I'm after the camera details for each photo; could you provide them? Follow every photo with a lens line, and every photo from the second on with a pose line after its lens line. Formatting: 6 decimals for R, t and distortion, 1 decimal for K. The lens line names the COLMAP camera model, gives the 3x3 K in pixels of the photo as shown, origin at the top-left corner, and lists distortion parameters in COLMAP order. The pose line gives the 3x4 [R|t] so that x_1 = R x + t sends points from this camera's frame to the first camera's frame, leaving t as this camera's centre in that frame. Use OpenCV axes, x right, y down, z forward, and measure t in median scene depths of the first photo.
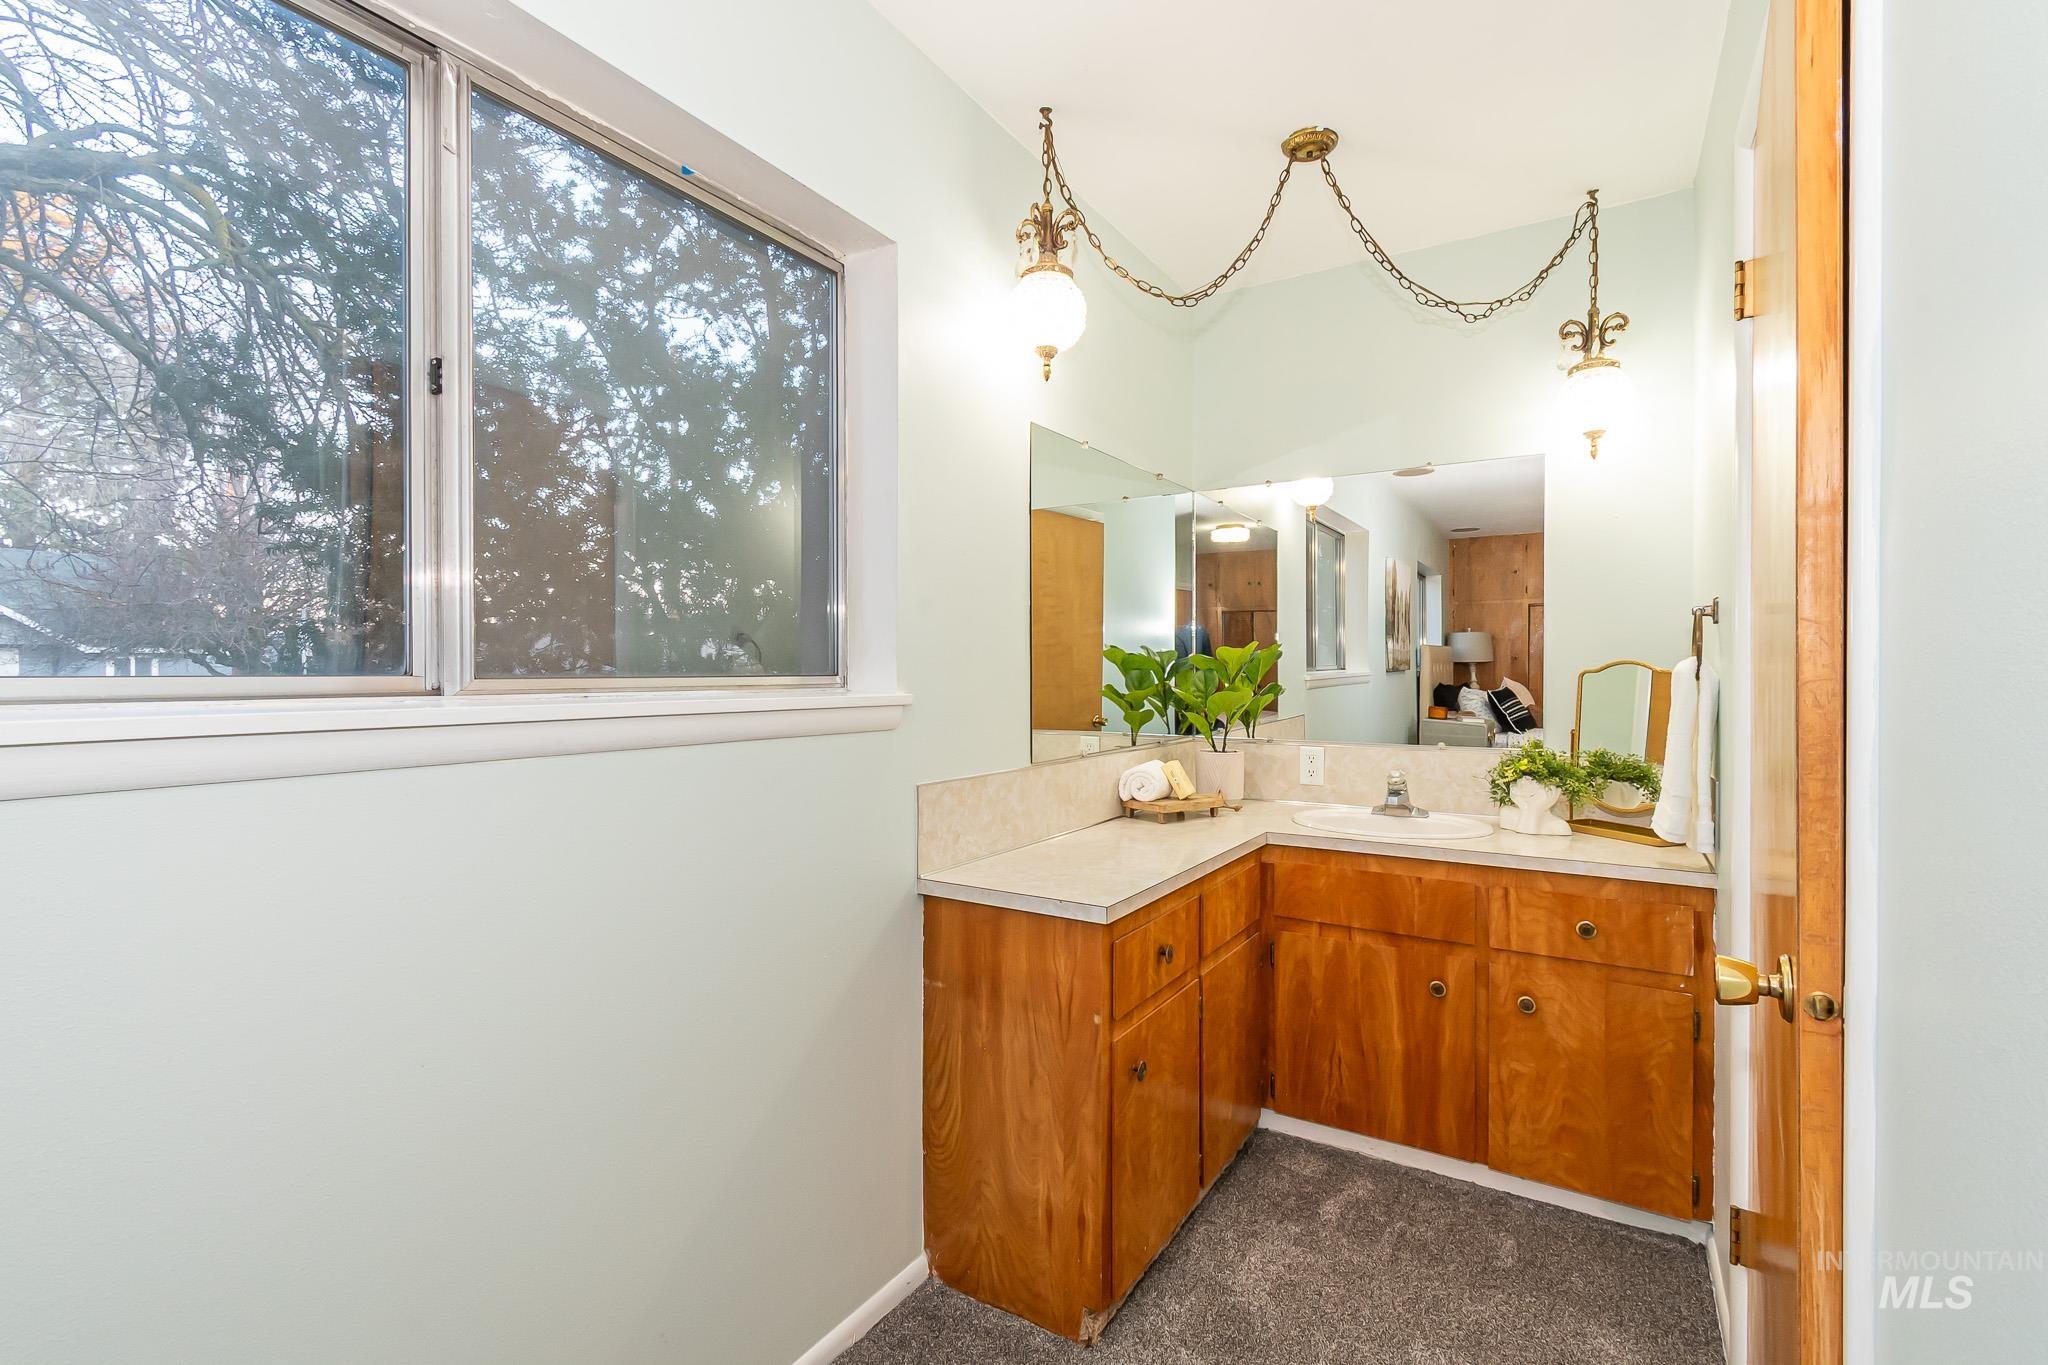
lens RADIAL K [[912.9, 0, 1043.9], [0, 912.9, 683.2], [0, 0, 1]] dist [-0.002130, -0.001335]
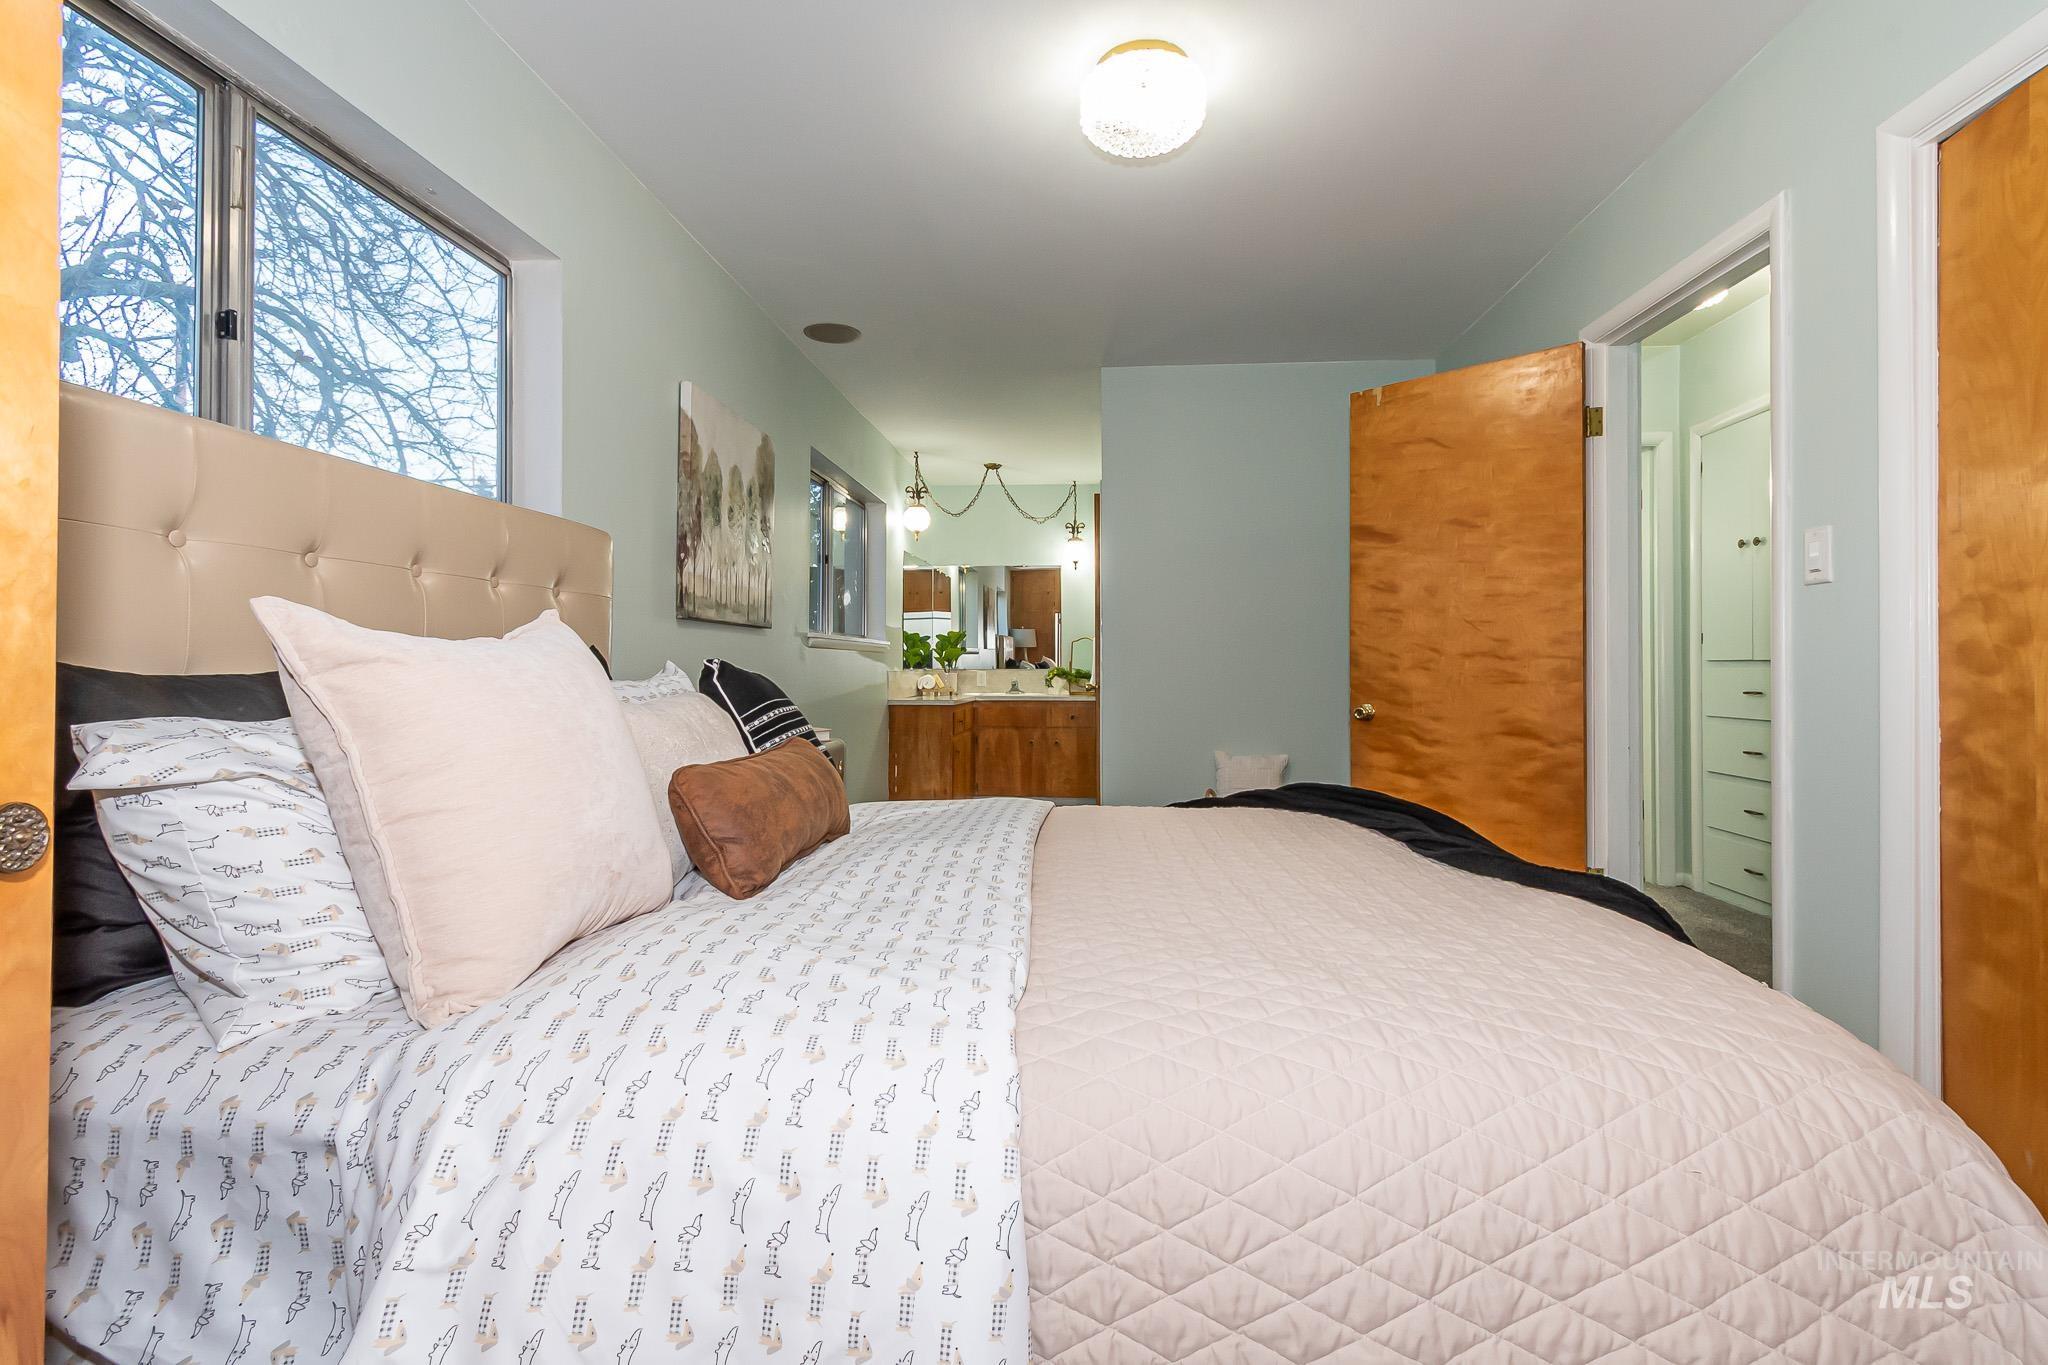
lens RADIAL K [[912.9, 0, 1022.3], [0, 912.9, 672.7], [0, 0, 1]] dist [-0.002130, -0.001335]
pose [[0.897742, -0.000566, 0.440520, -0.941193], [0.003768, 0.999972, -0.006394, 0.117769], [-0.440505, 0.007400, 0.897720, -1.733672]]
